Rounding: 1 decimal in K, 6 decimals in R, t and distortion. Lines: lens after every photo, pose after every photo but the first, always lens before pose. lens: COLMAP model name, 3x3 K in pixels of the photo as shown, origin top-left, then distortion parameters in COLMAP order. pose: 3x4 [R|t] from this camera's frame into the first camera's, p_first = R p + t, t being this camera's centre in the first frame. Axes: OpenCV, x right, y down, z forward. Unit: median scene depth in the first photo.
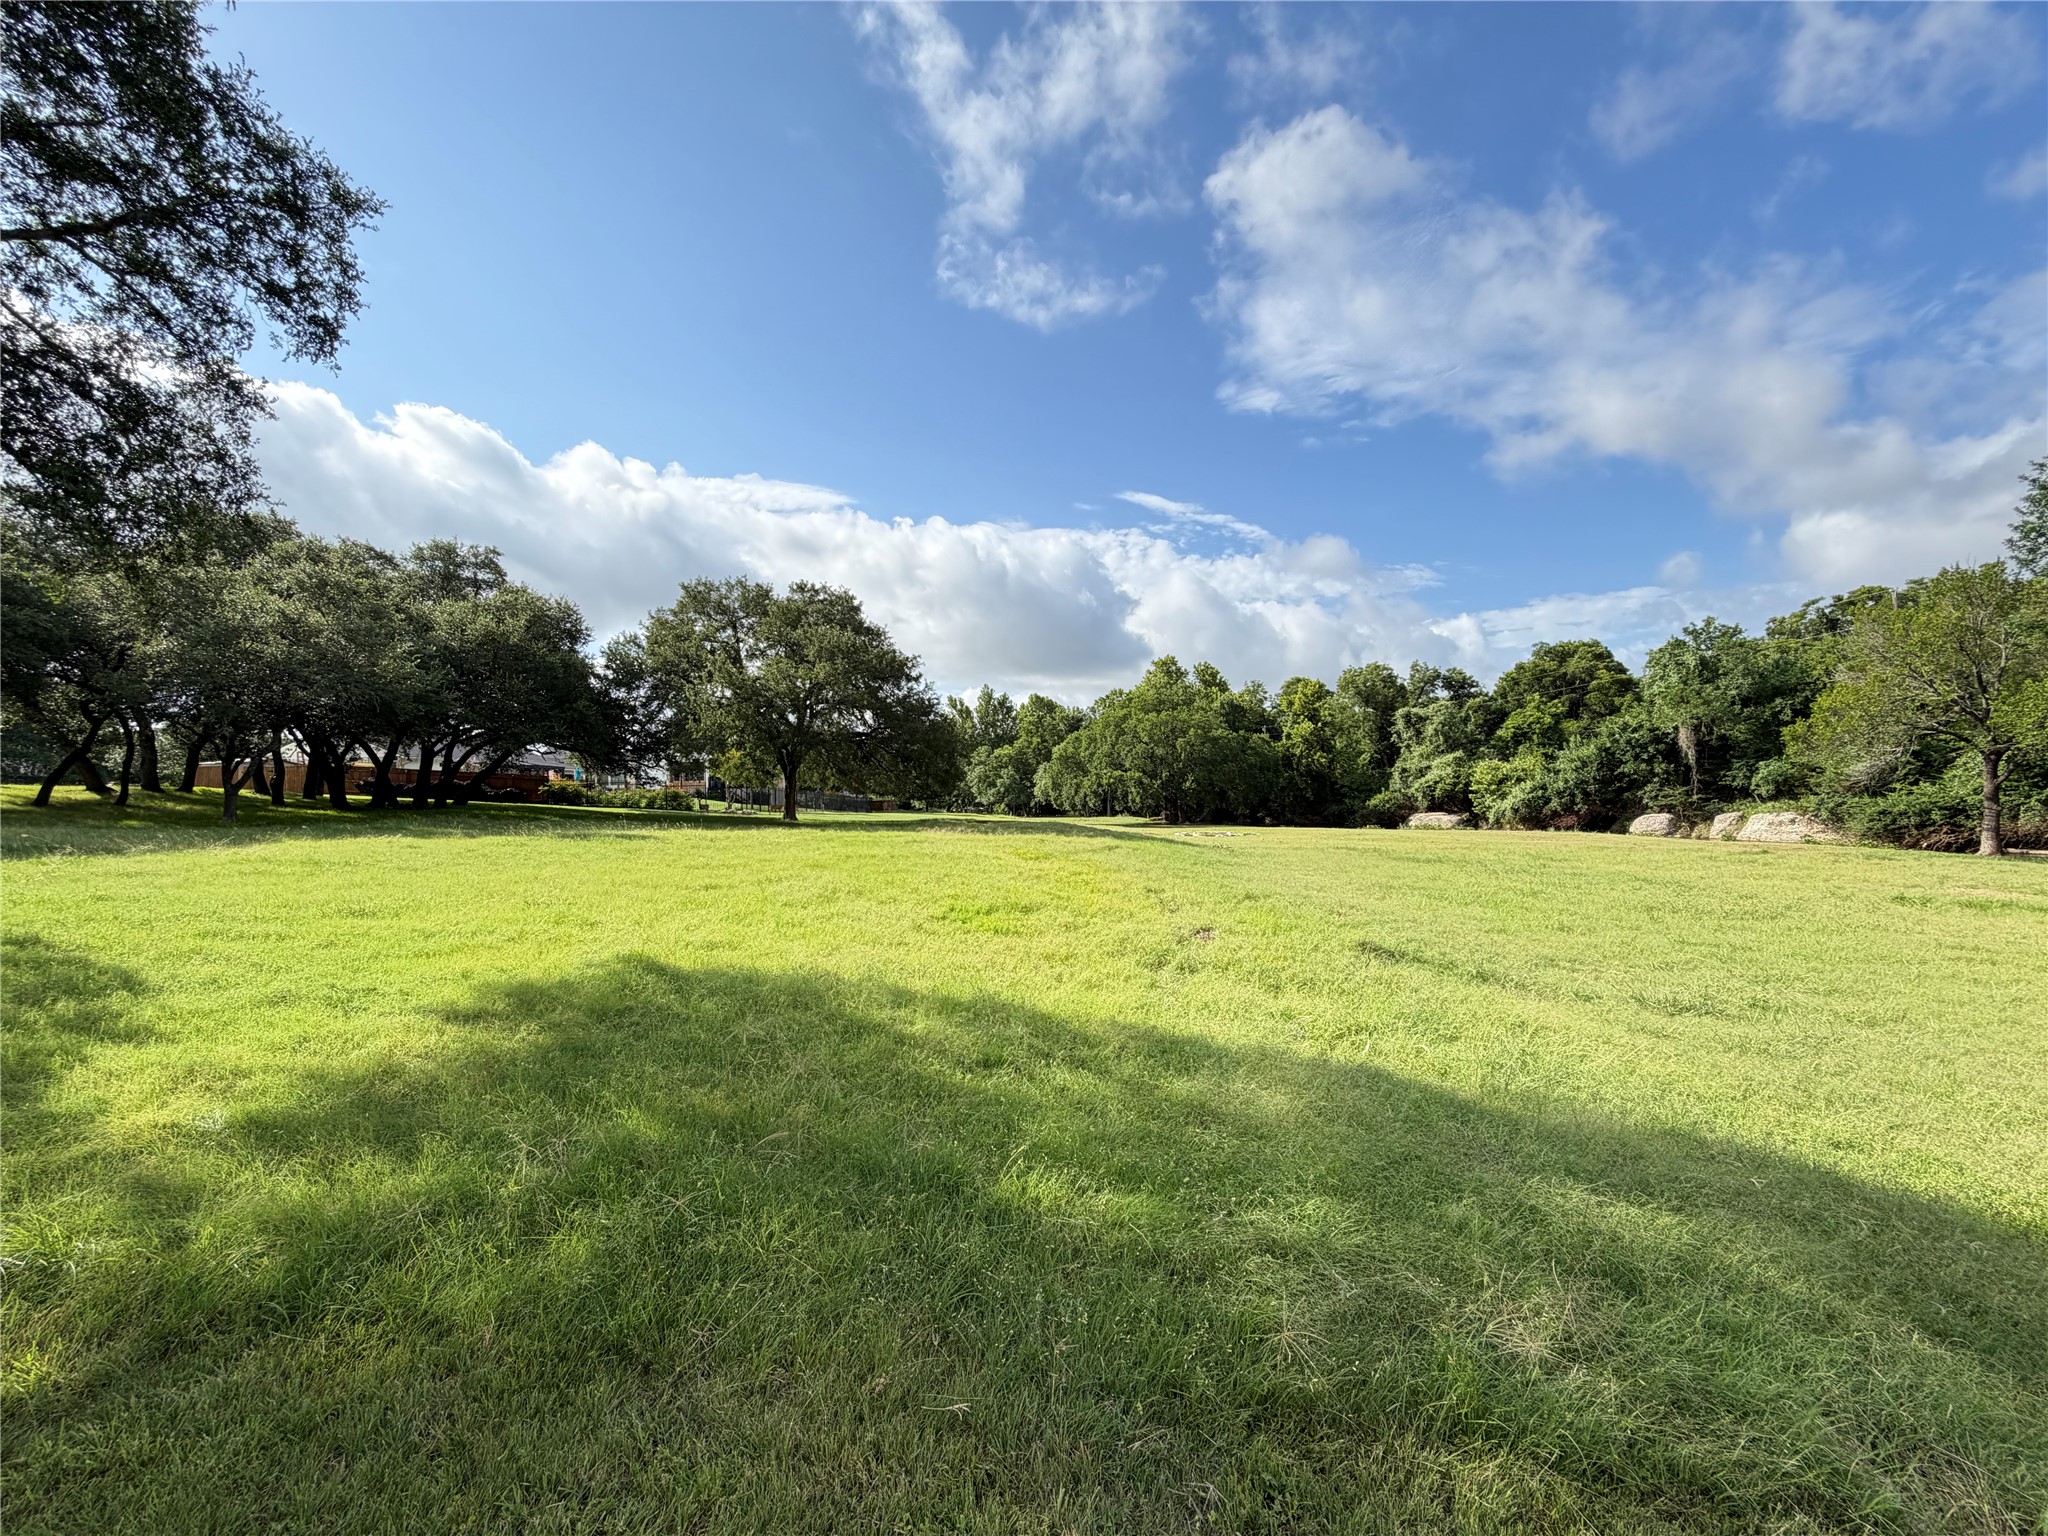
lens RADIAL K [[818.4, 0, 1024.3], [0, 818.4, 770.8], [0, 0, 1]] dist [0.001629, 0.000150]
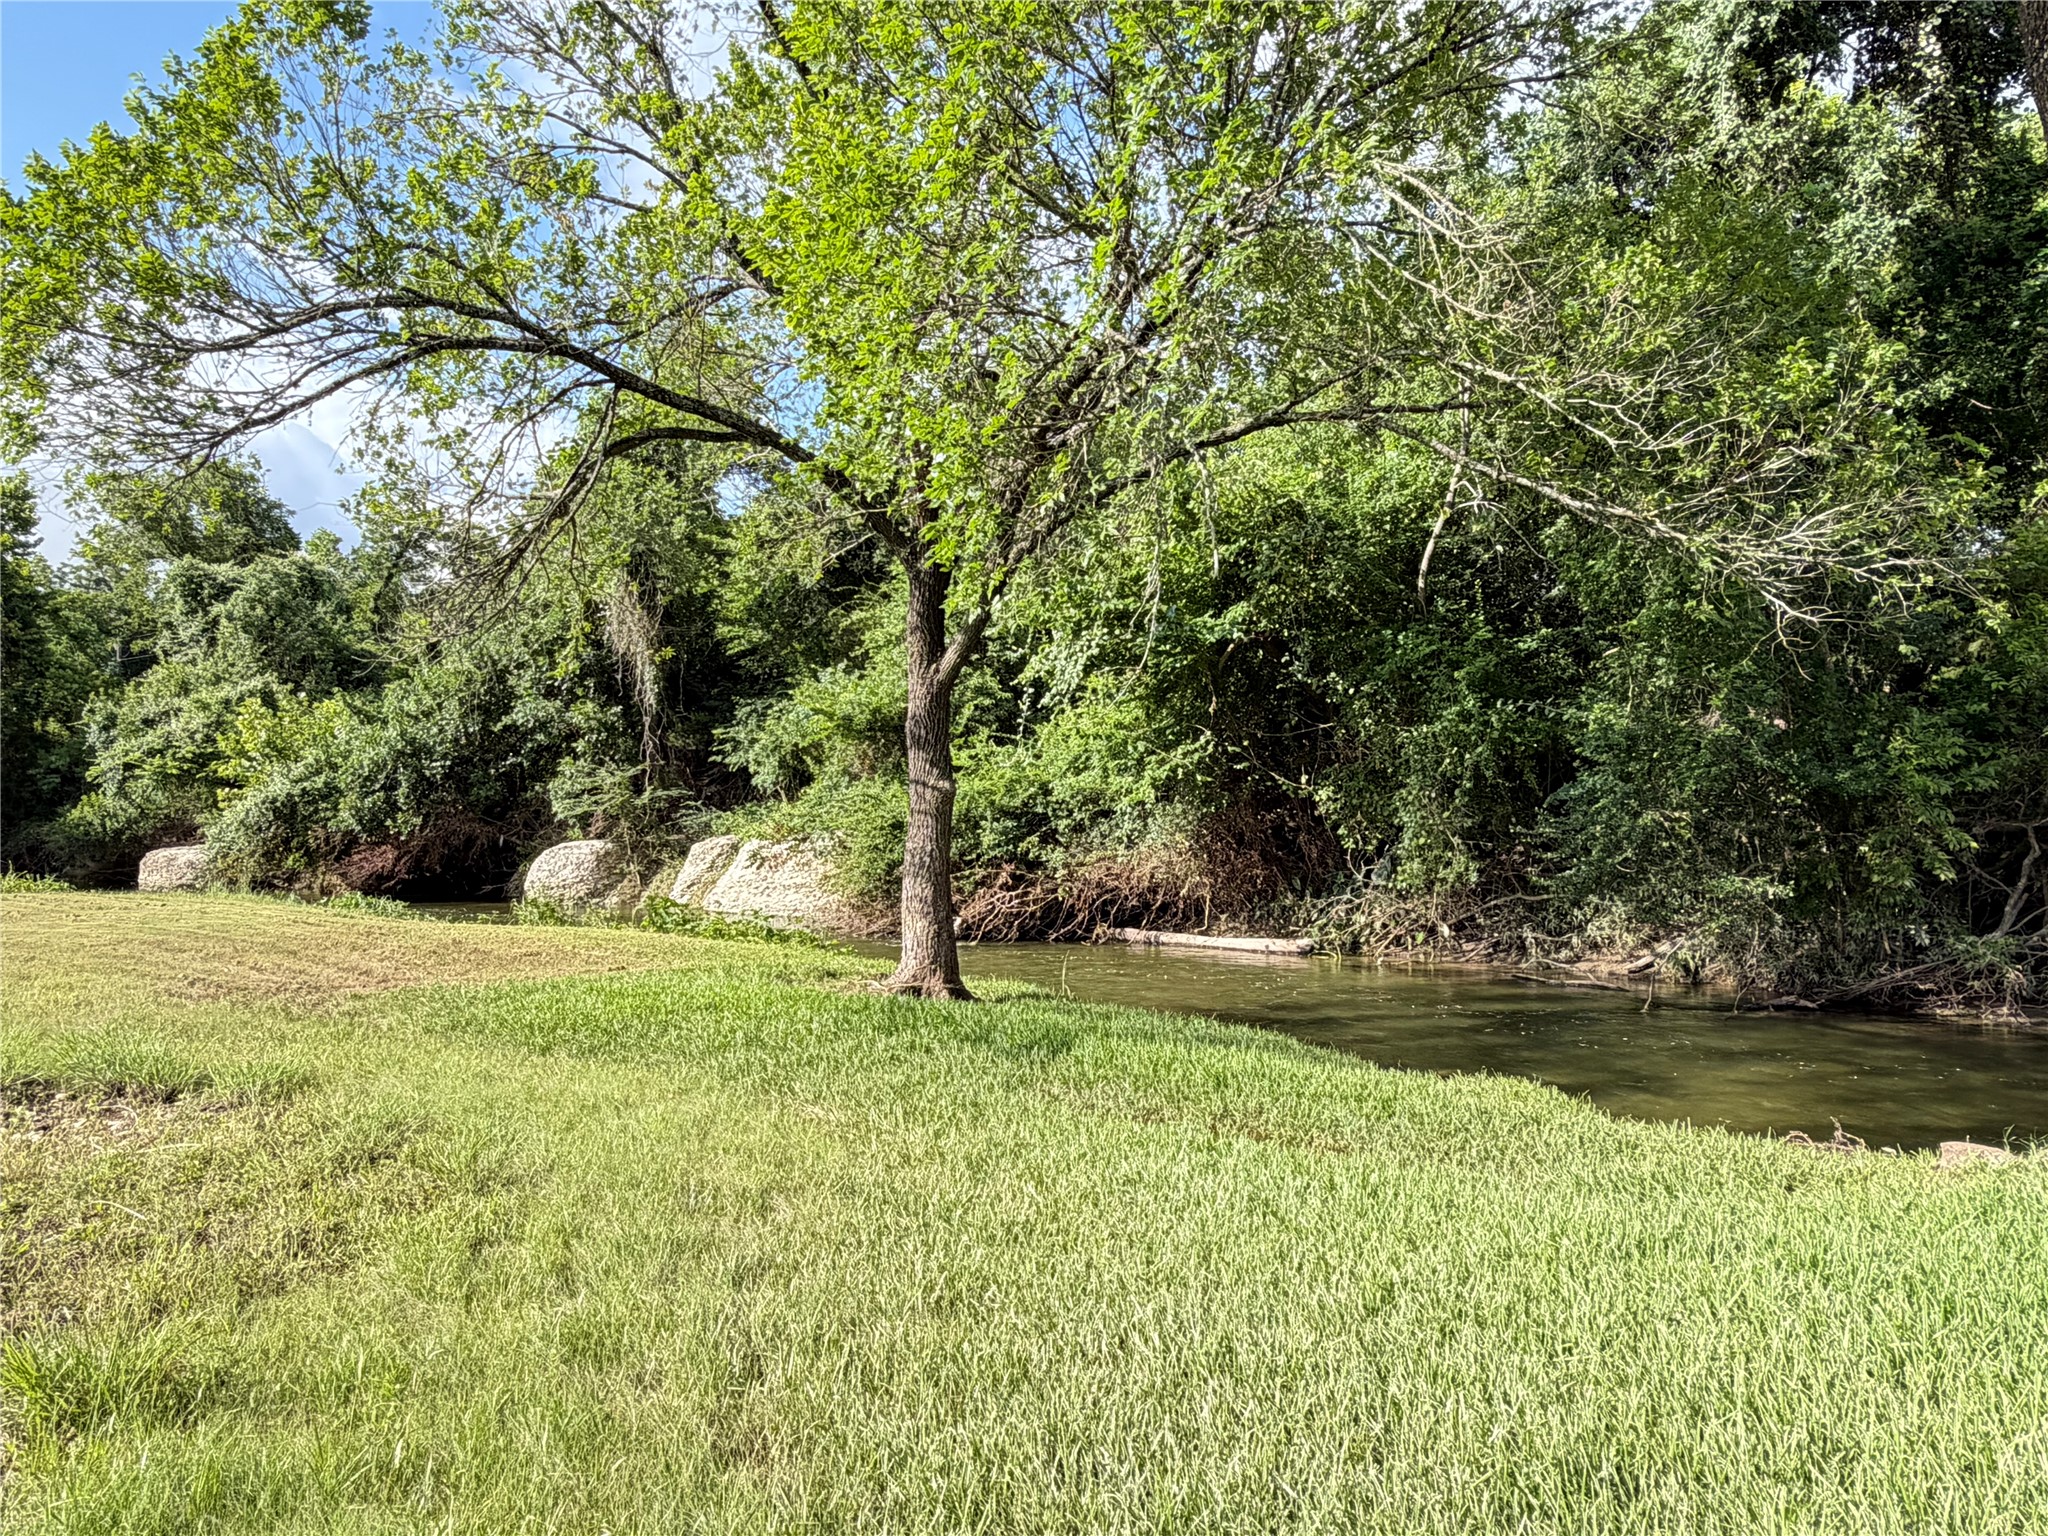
lens RADIAL K [[1433.3, 0, 1024.6], [0, 1433.3, 768.8], [0, 0, 1]] dist [0.000817, 0.000172]
pose [[0.781548, 0.045476, 0.622186, 0.533104], [-0.037814, 0.998959, -0.025516, 0.029742], [-0.622698, -0.003586, 0.782454, 0.378831]]
